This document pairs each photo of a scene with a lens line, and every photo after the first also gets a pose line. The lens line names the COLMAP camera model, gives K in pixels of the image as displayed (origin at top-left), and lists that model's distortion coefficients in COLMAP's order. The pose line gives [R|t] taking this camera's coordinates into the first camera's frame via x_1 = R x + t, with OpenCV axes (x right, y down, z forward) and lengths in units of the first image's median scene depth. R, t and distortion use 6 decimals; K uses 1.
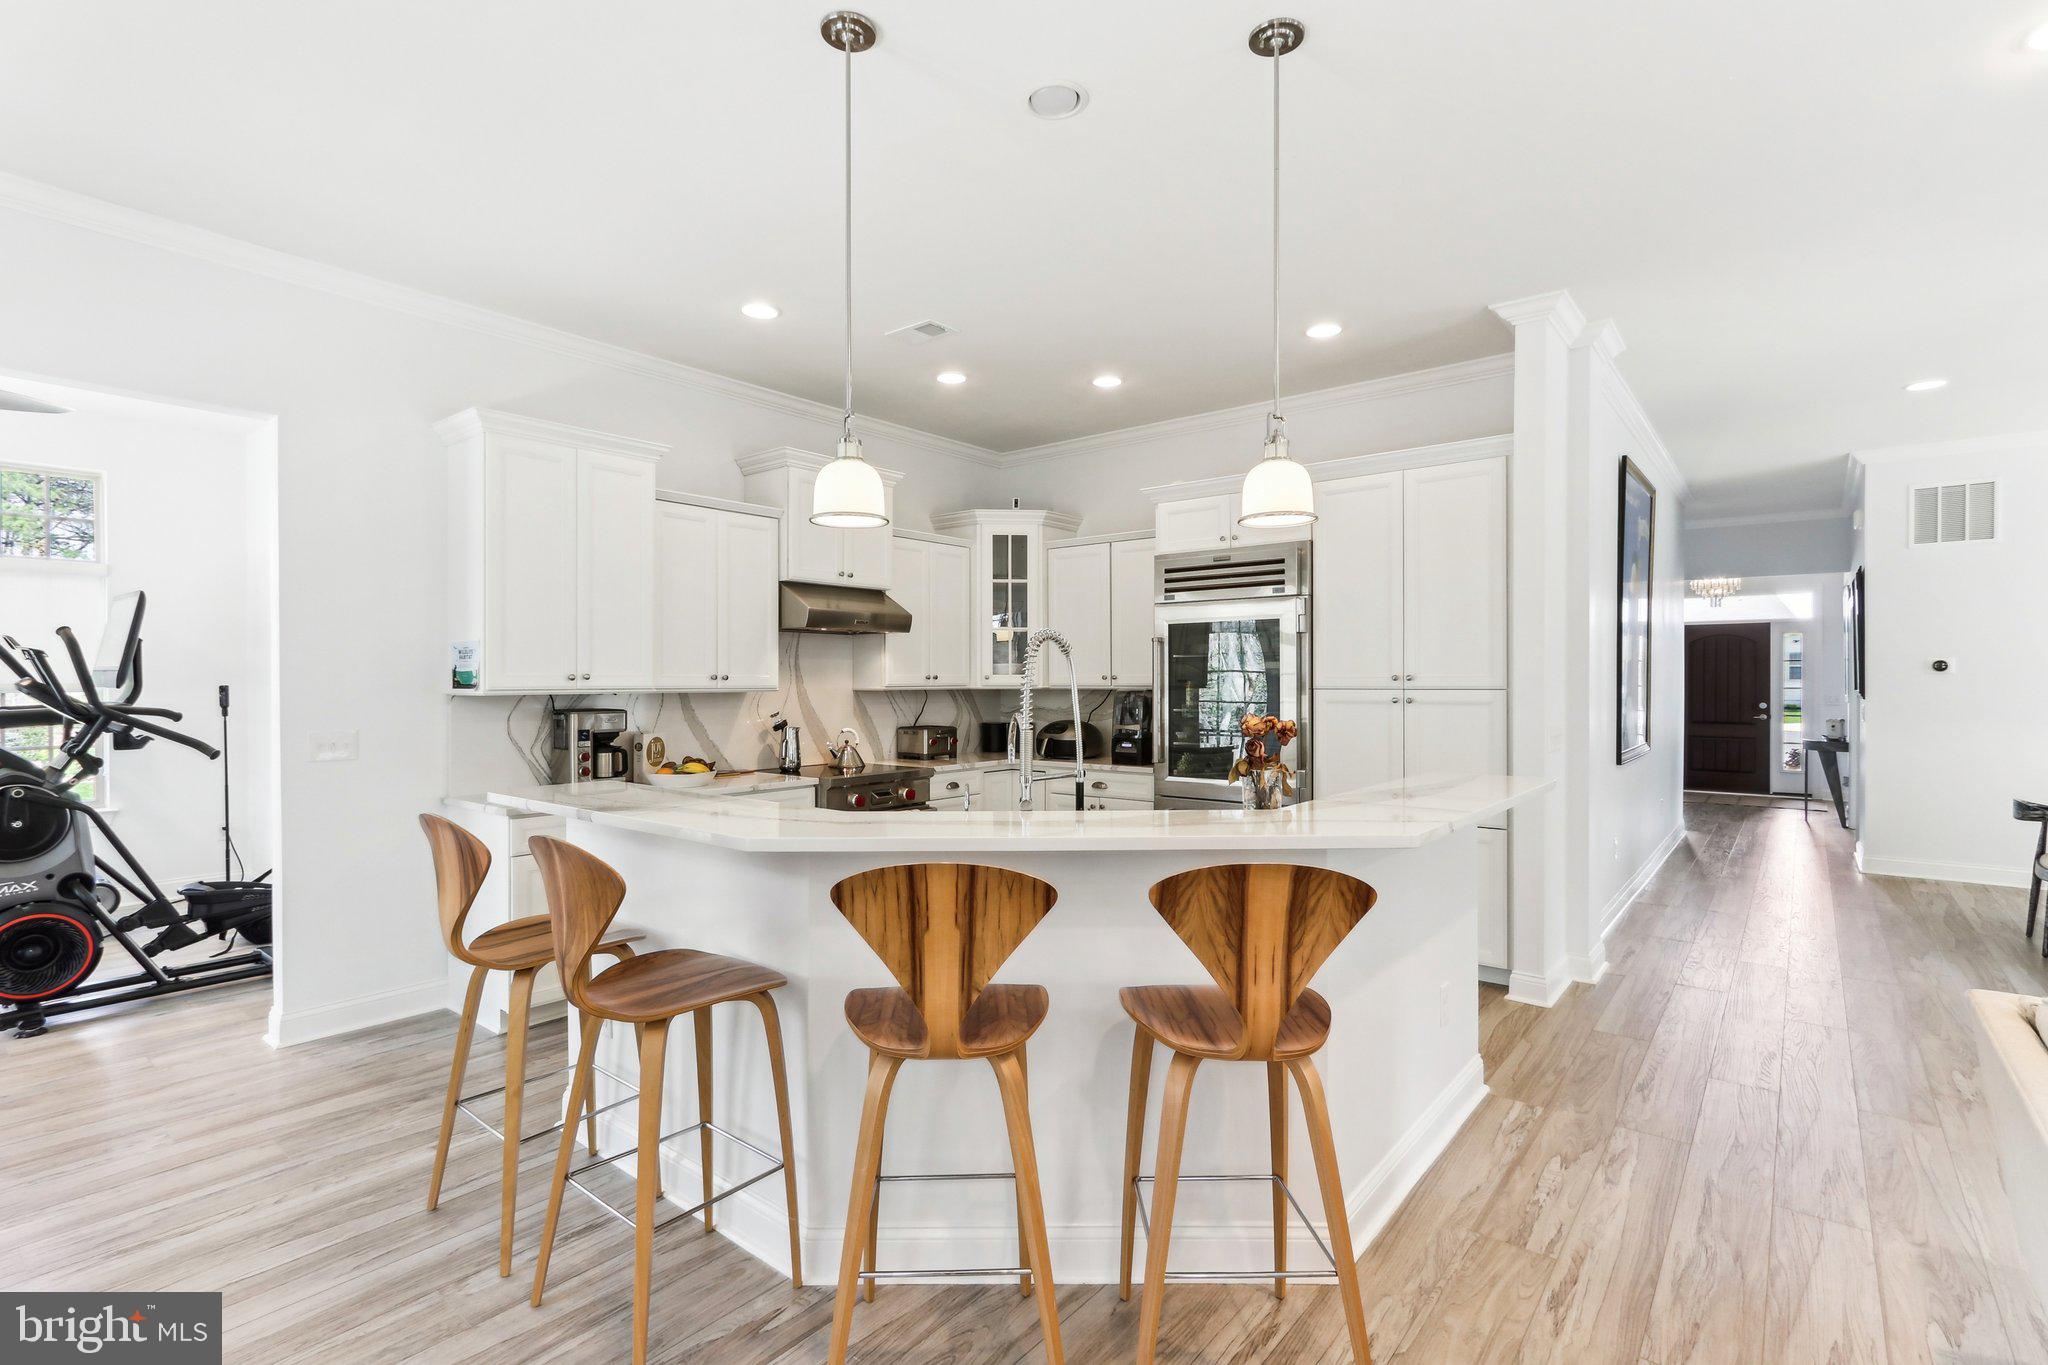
lens RADIAL K [[963.0, 0, 1007.1], [0, 963.0, 682.9], [0, 0, 1]] dist [-0.002602, 0.003745]
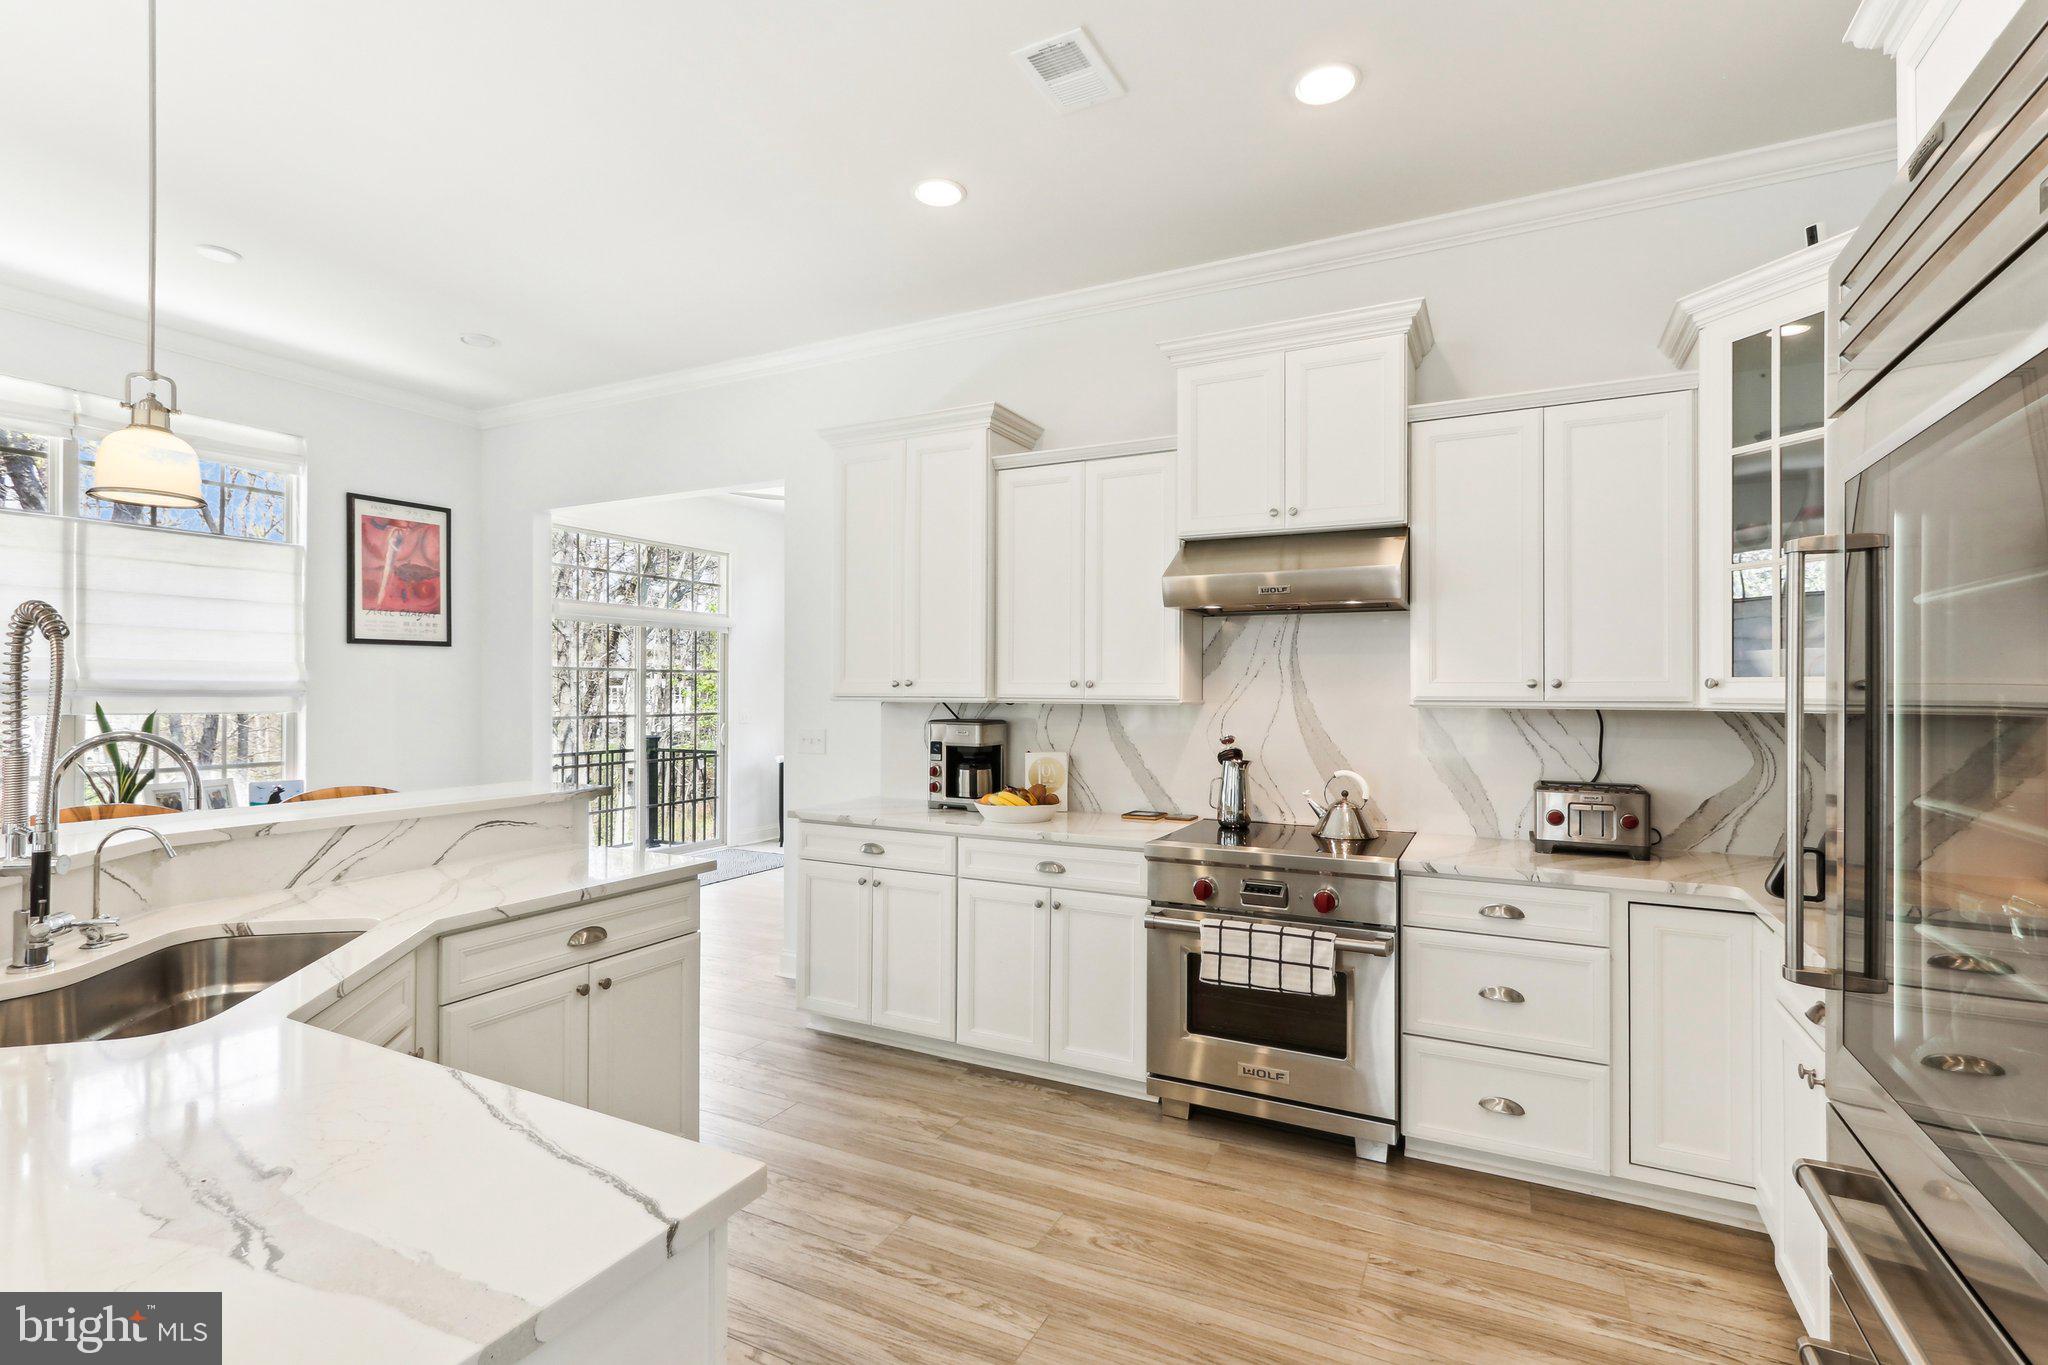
lens RADIAL K [[963.0, 0, 1009.0], [0, 963.0, 683.7], [0, 0, 1]] dist [-0.002602, 0.003745]
pose [[0.208121, -0.004291, -0.978094, 0.410963], [-0.008068, 0.999949, -0.006104, -0.000959], [0.978070, 0.009162, 0.208075, 0.764172]]
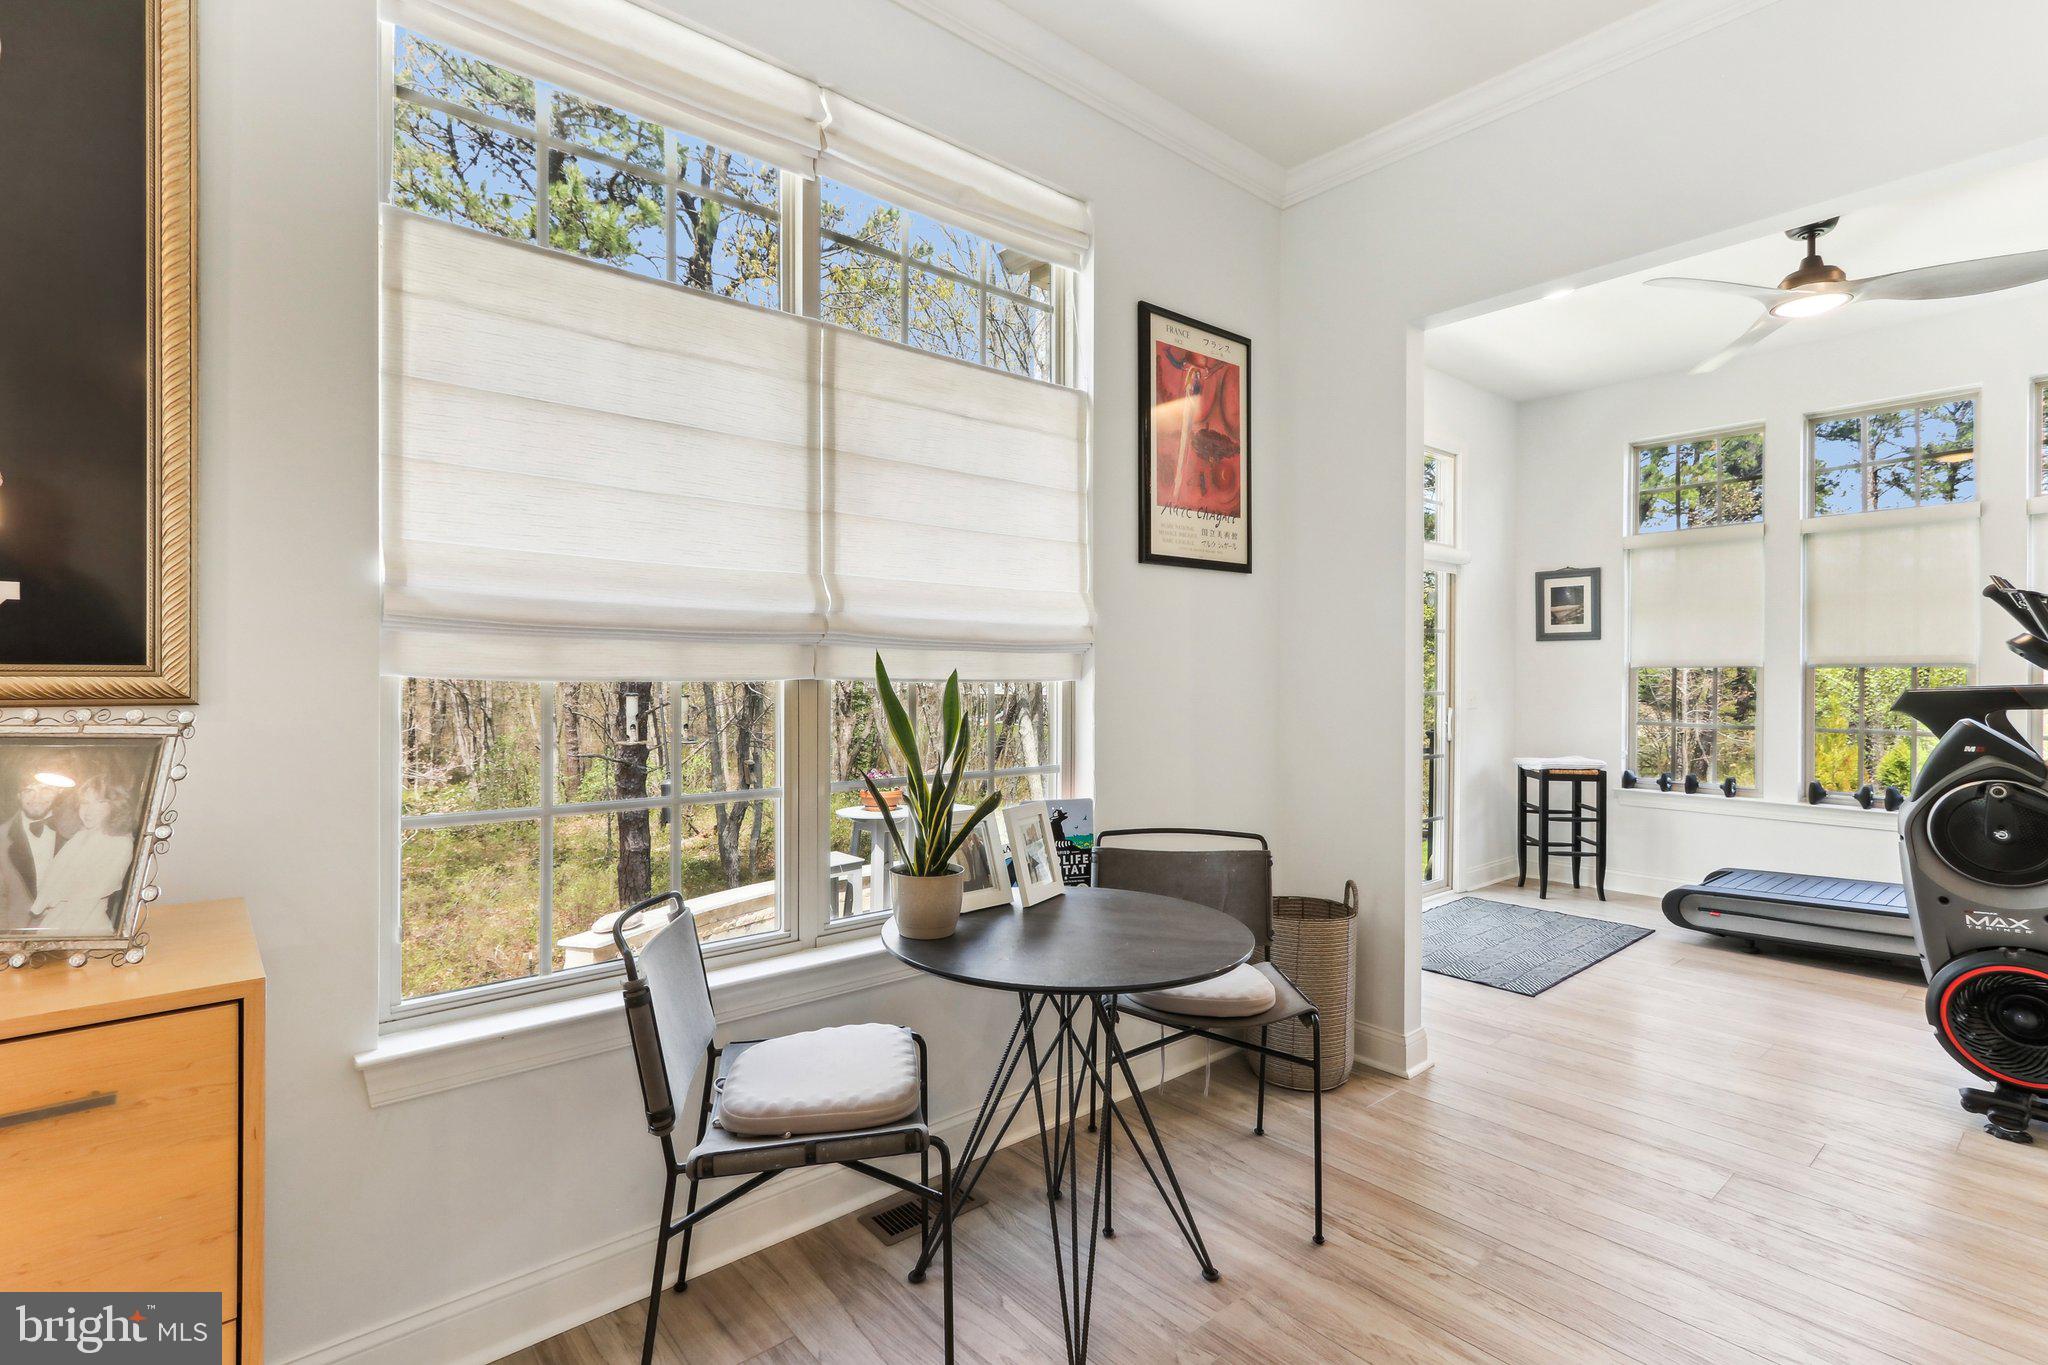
lens RADIAL K [[963.0, 0, 1011.0], [0, 963.0, 675.2], [0, 0, 1]] dist [-0.002602, 0.003745]
pose [[-0.176474, 0.003387, -0.984300, -0.143022], [-0.008749, 0.999949, 0.005009, 0.022831], [0.984266, 0.009495, -0.176435, 0.311881]]
